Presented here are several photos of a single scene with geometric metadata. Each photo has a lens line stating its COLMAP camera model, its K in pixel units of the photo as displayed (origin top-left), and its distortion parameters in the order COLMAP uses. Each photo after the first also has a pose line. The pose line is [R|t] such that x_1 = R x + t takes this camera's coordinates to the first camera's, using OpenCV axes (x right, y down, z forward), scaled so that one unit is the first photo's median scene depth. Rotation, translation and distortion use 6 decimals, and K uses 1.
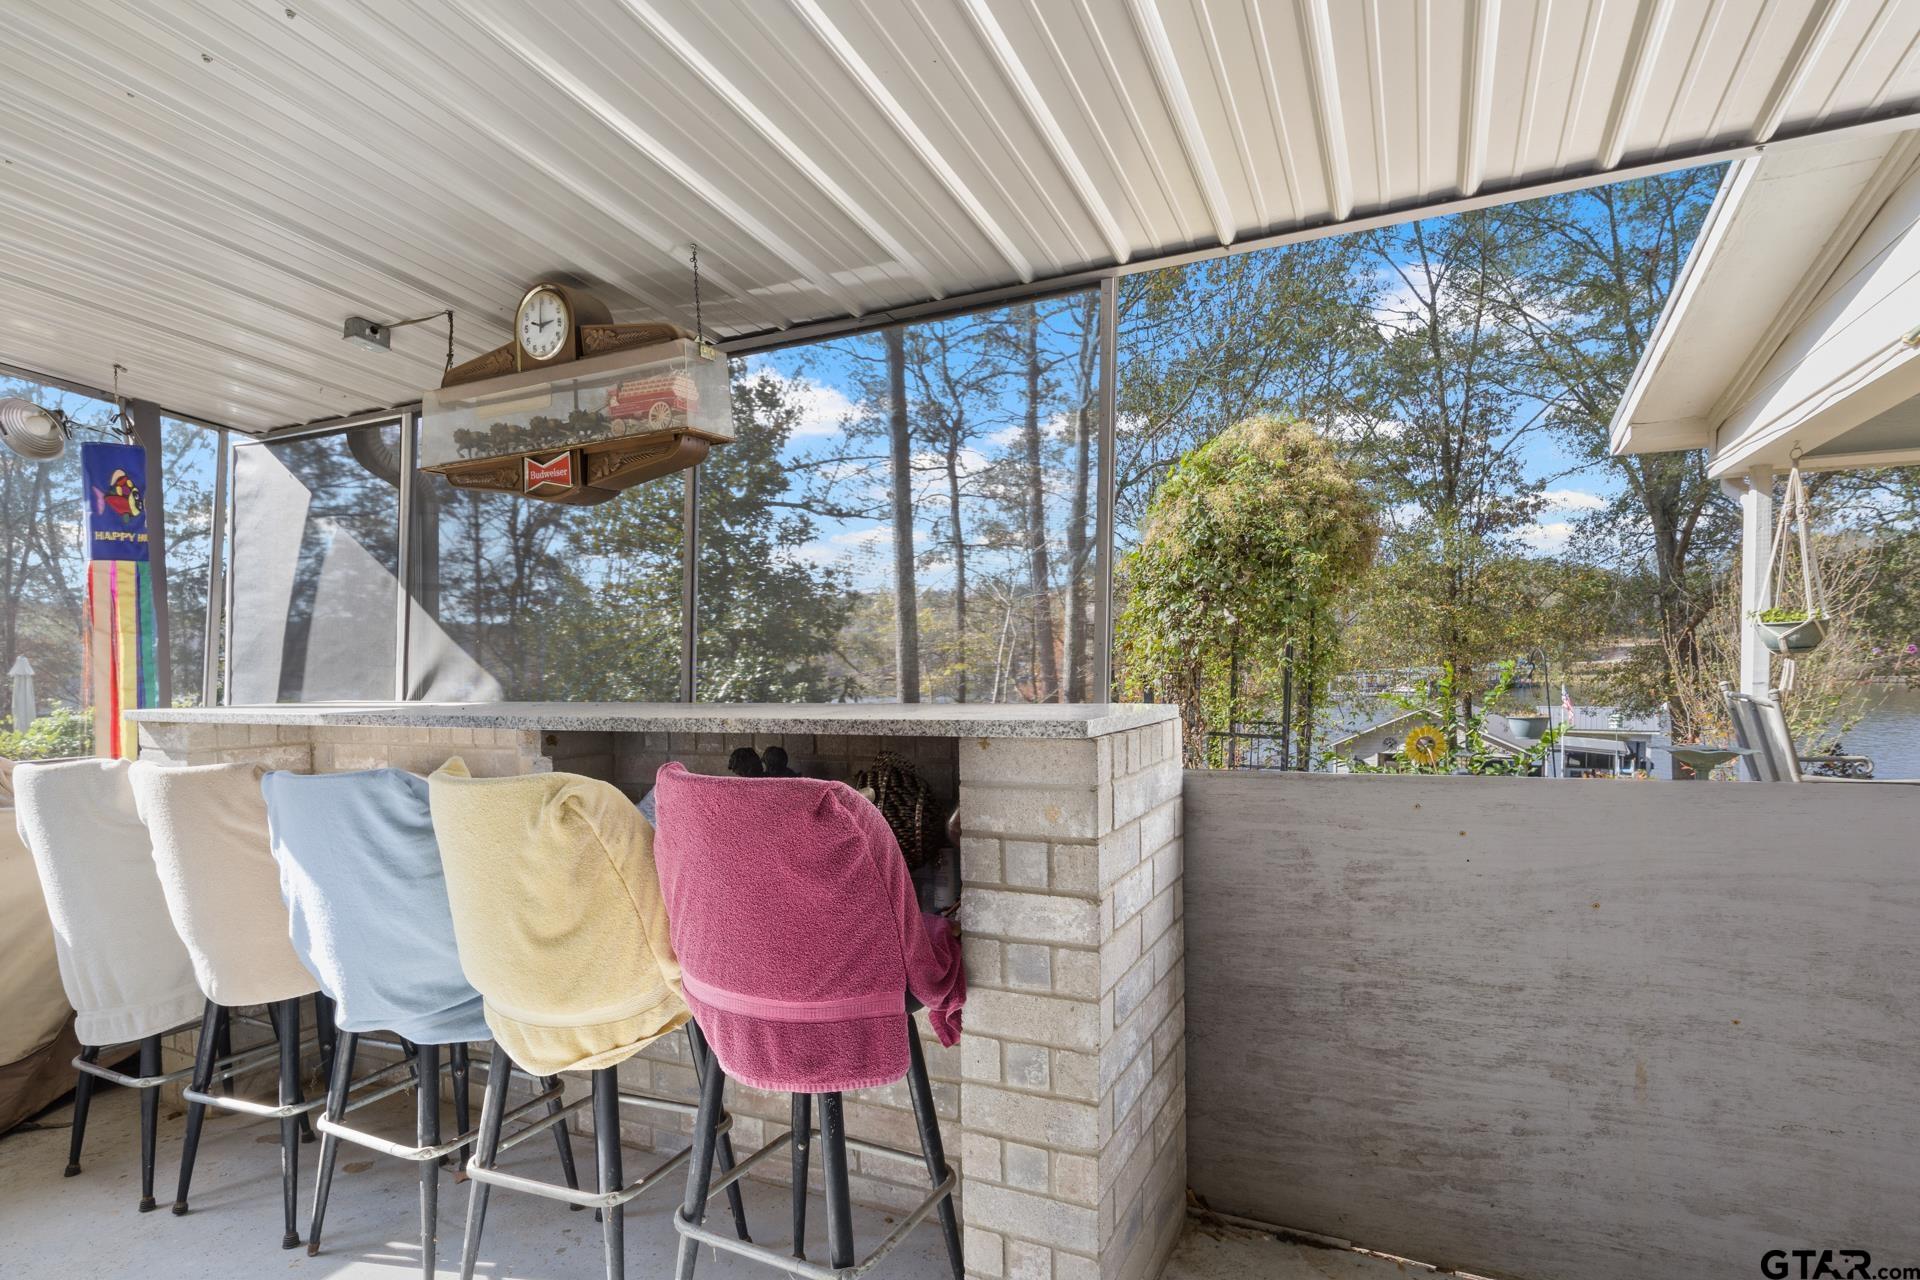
lens RADIAL K [[982.1, 0, 960.6], [0, 982.1, 706.6], [0, 0, 1]] dist [-0.010327, -0.000473]
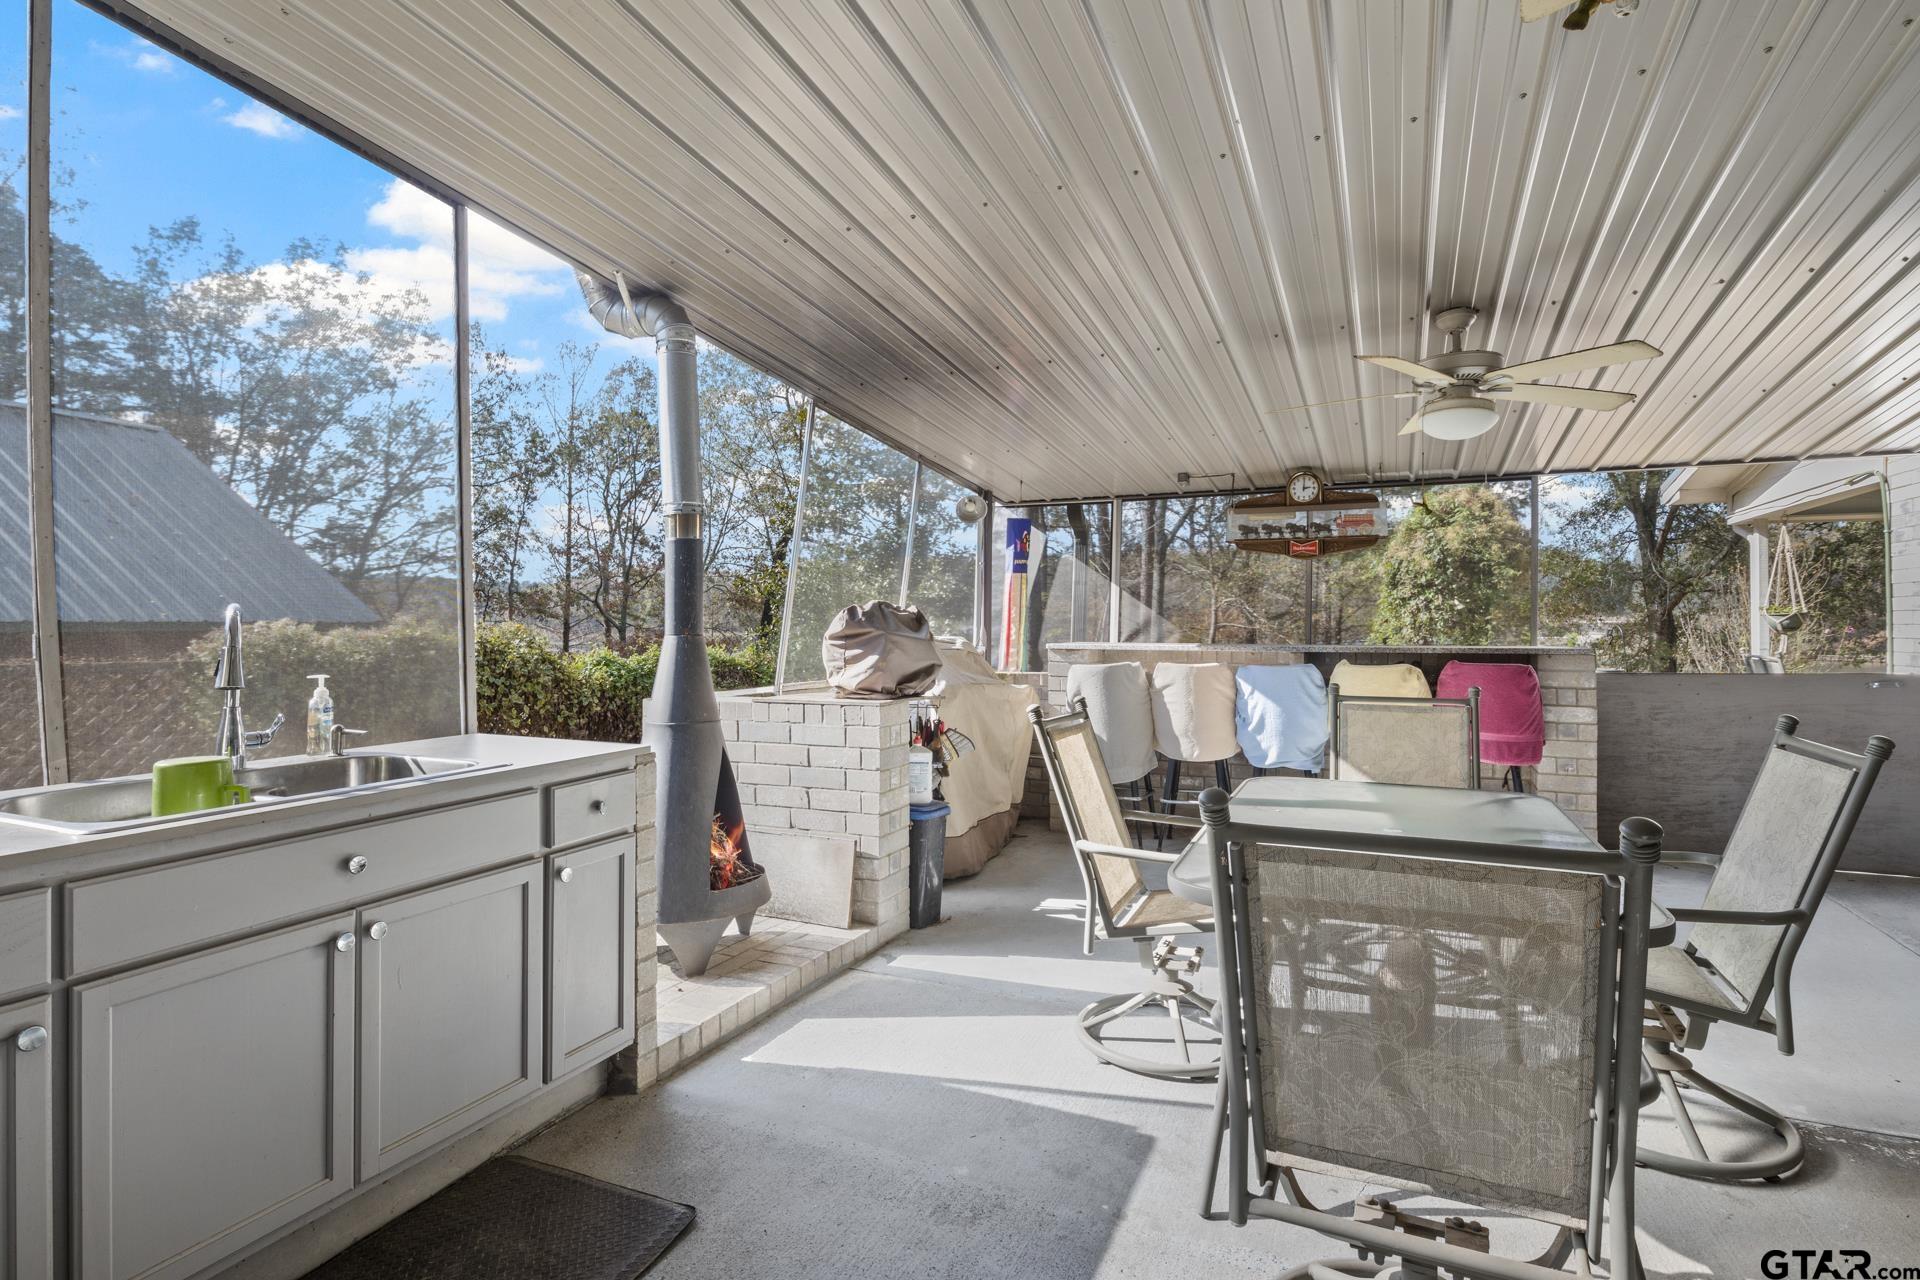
lens RADIAL K [[967.9, 0, 958.3], [0, 967.9, 619.2], [0, 0, 1]] dist [-0.001617, -0.000084]
pose [[0.999447, 0.017961, 0.027978, -1.303955], [-0.016436, 0.998415, -0.053819, 0.078554], [-0.028900, 0.053329, 0.998159, -1.320731]]
